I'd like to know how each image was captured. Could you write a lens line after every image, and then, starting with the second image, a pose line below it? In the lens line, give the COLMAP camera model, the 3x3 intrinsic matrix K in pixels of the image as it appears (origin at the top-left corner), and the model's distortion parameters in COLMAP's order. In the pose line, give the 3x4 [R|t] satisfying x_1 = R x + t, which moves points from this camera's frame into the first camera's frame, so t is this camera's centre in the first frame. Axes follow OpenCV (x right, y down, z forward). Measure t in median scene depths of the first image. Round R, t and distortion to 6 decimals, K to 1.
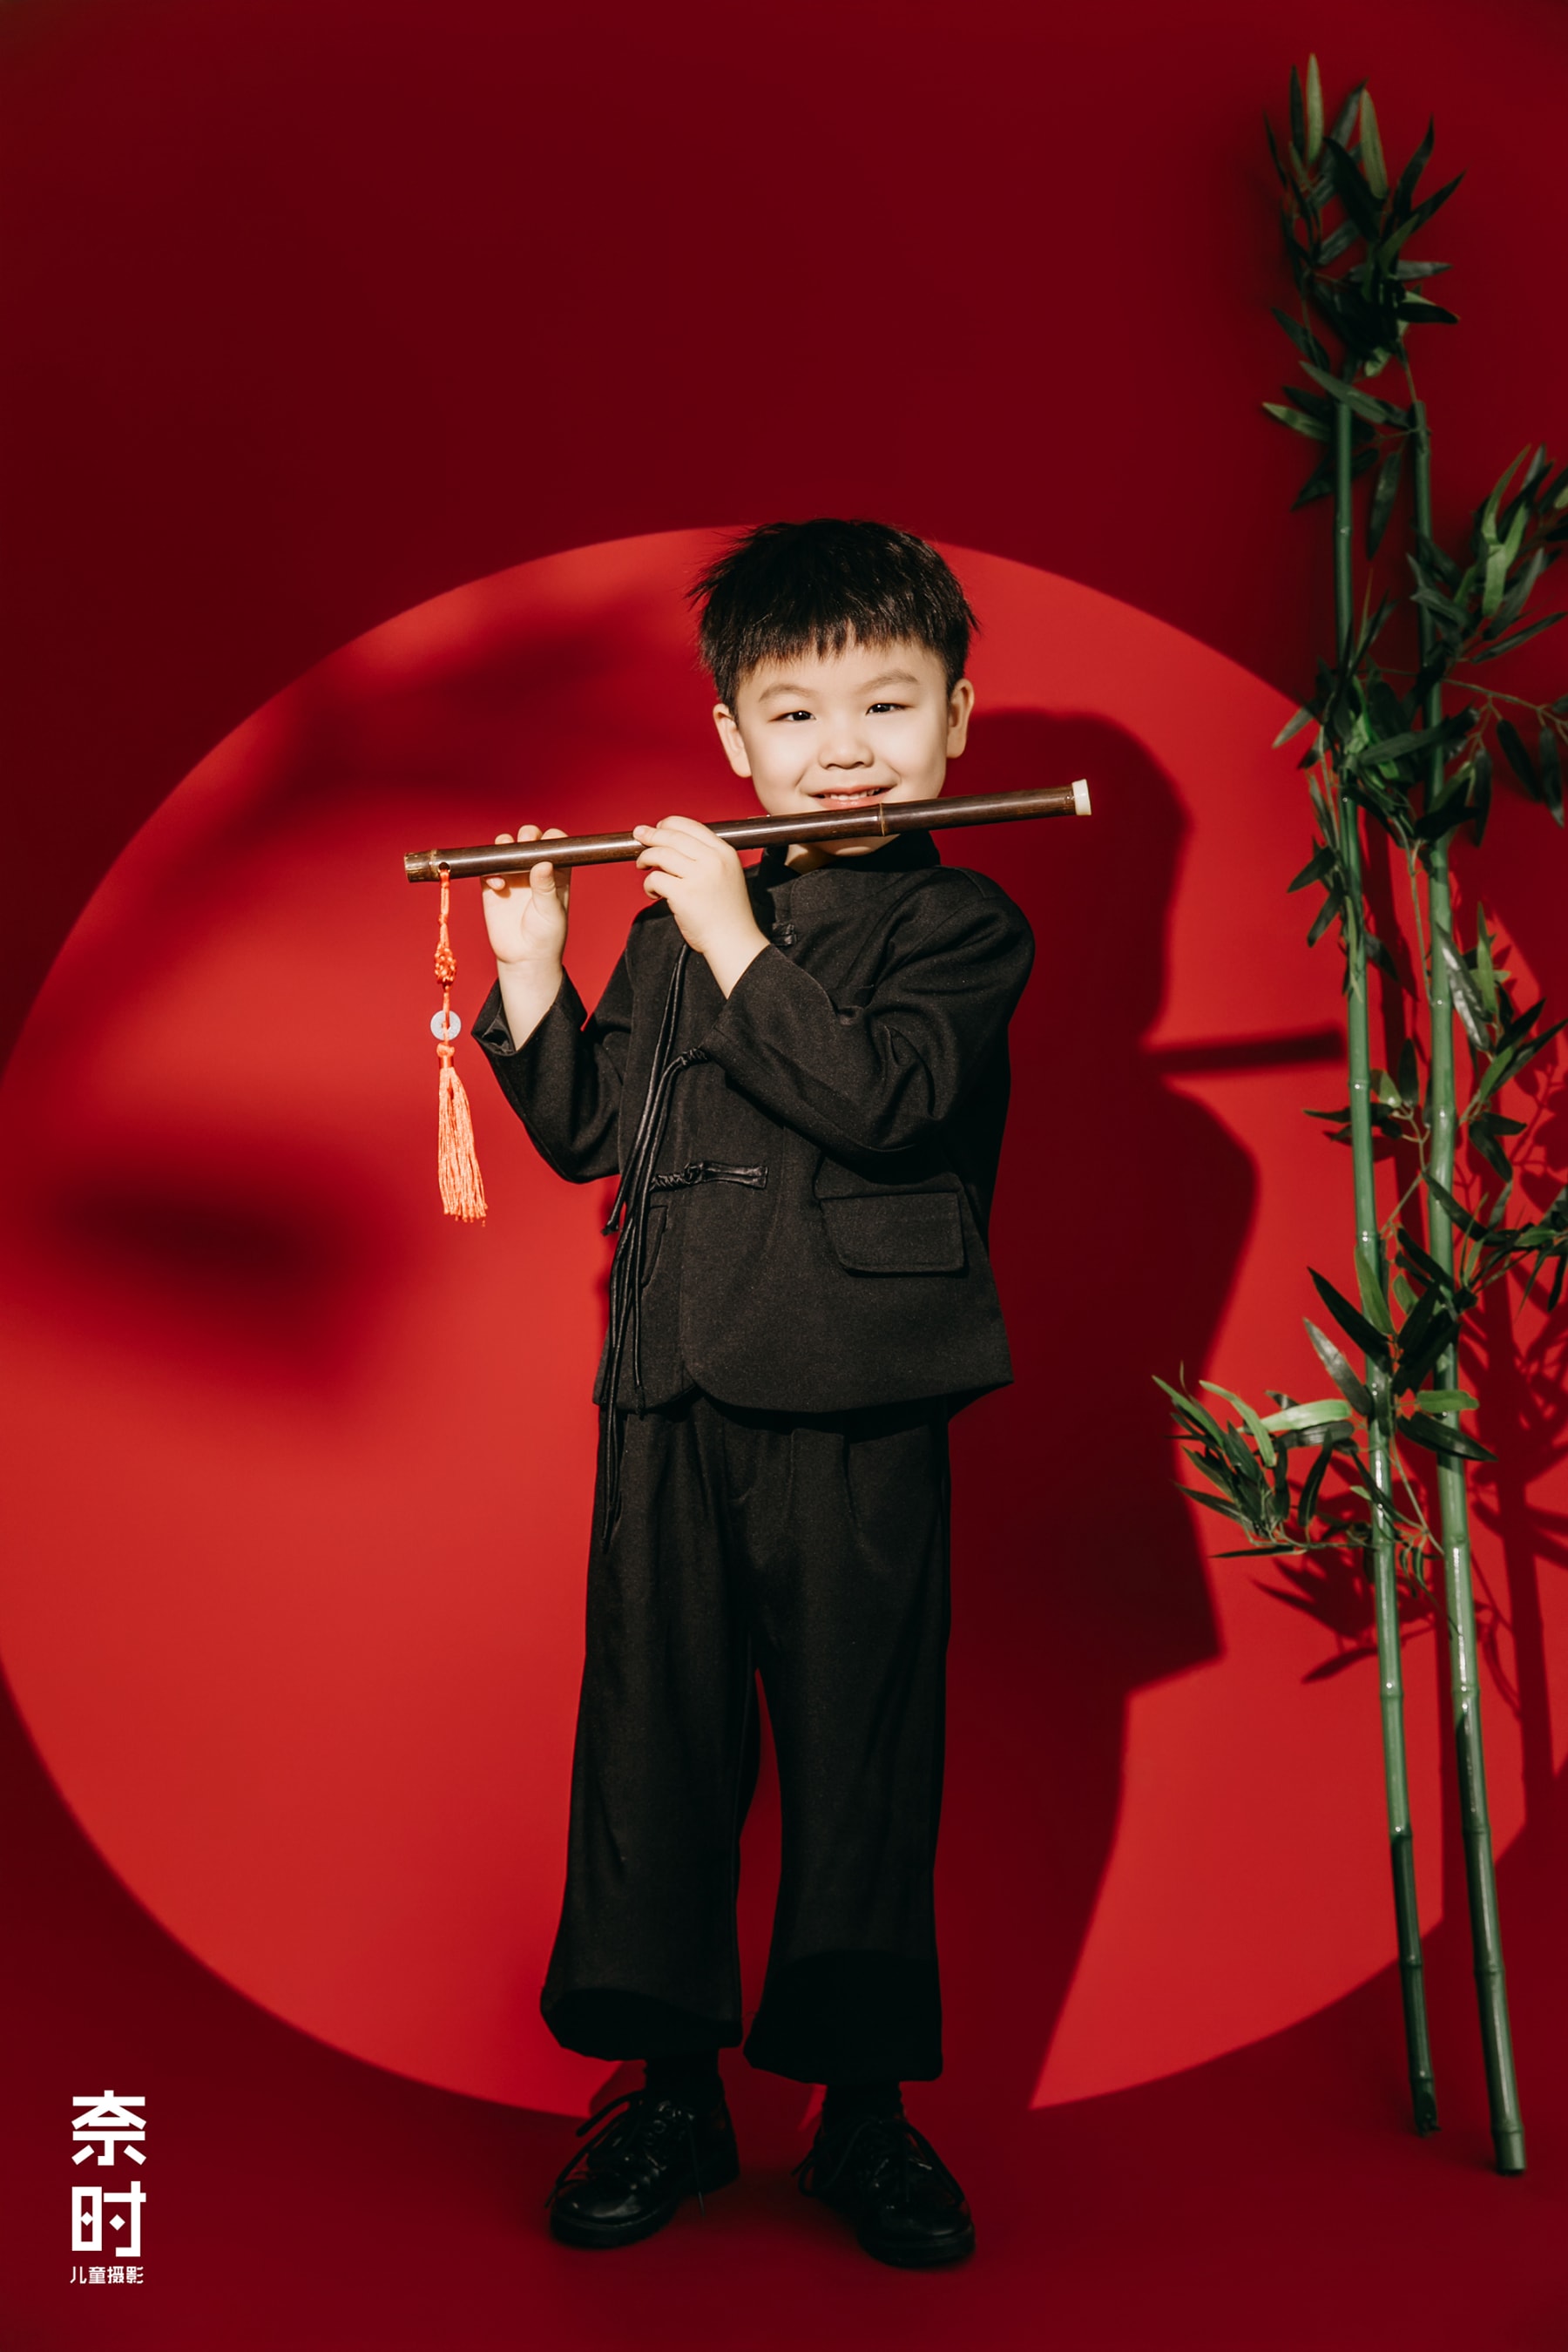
lens RADIAL K [[3584.7, 0, 778.3], [0, 3584.7, 1163.3], [0, 0, 1]] dist [-0.046068, 0.000000]
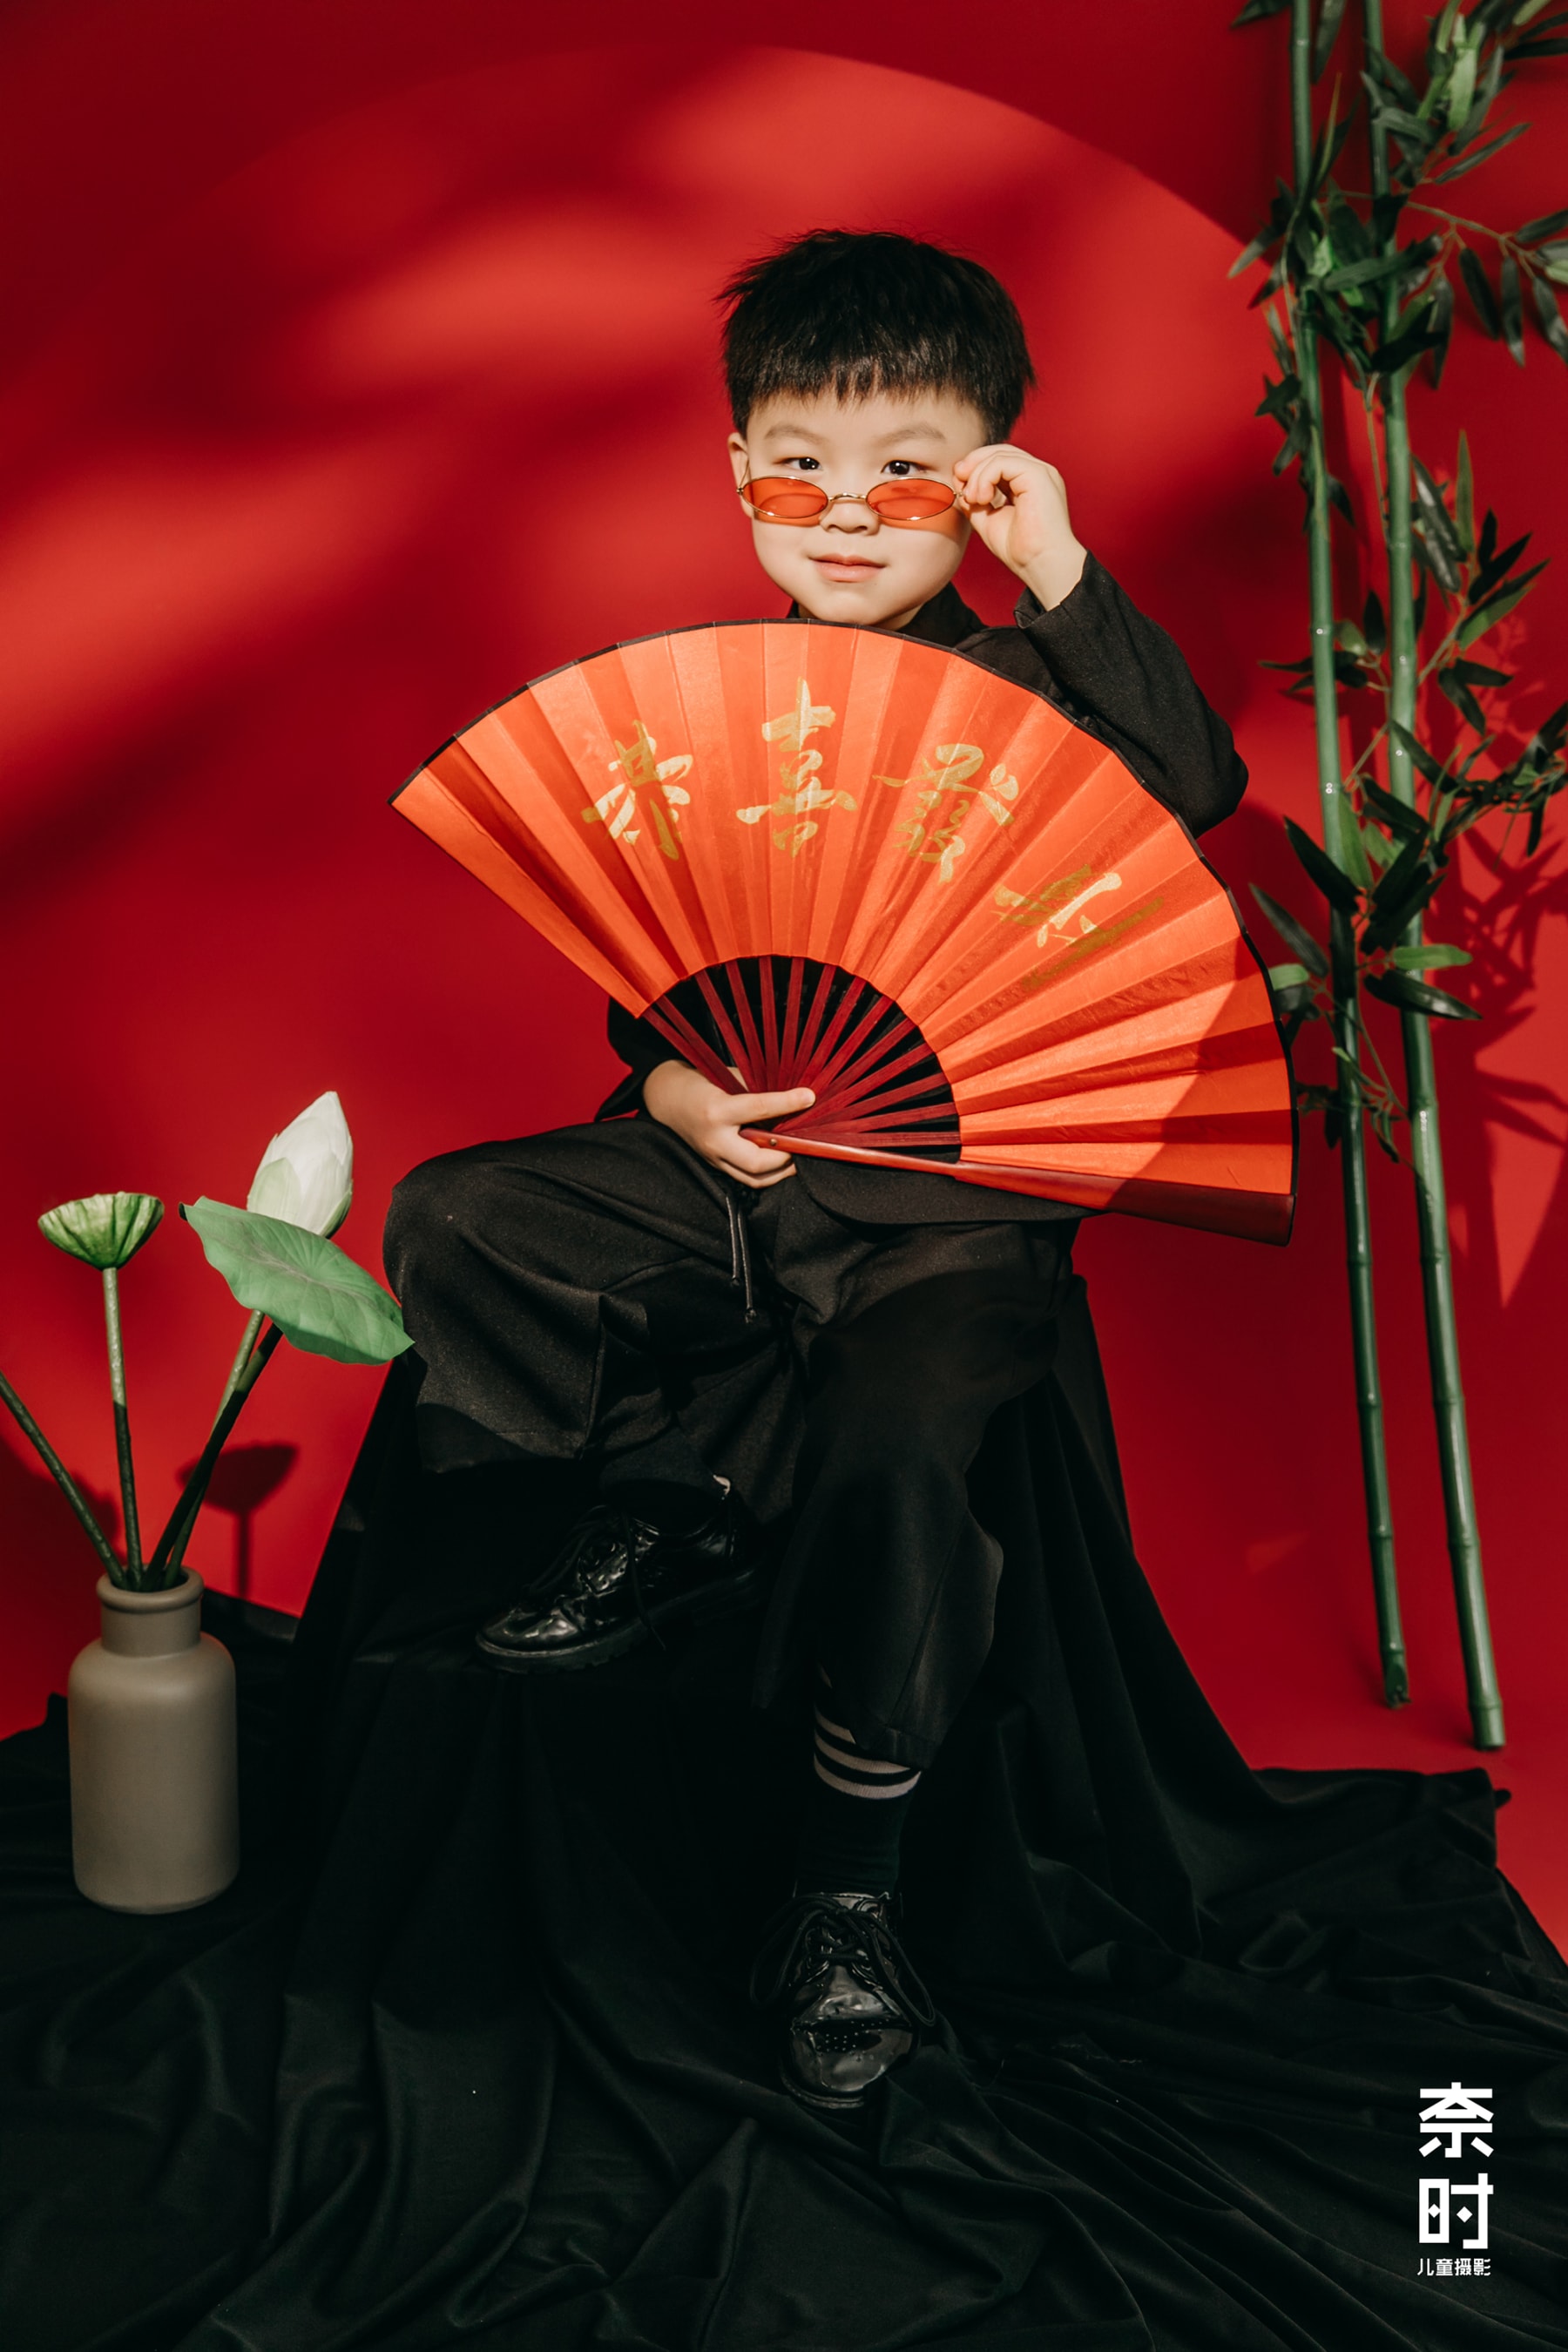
lens RADIAL K [[2964.3, 0, 803.5], [0, 2964.3, 1189.8], [0, 0, 1]] dist [-0.012215, 0.000000]
pose [[0.999425, -0.018860, 0.028164, -0.001530], [0.014947, 0.990979, 0.133182, 0.017846], [-0.030422, -0.132684, 0.990691, 0.190744]]
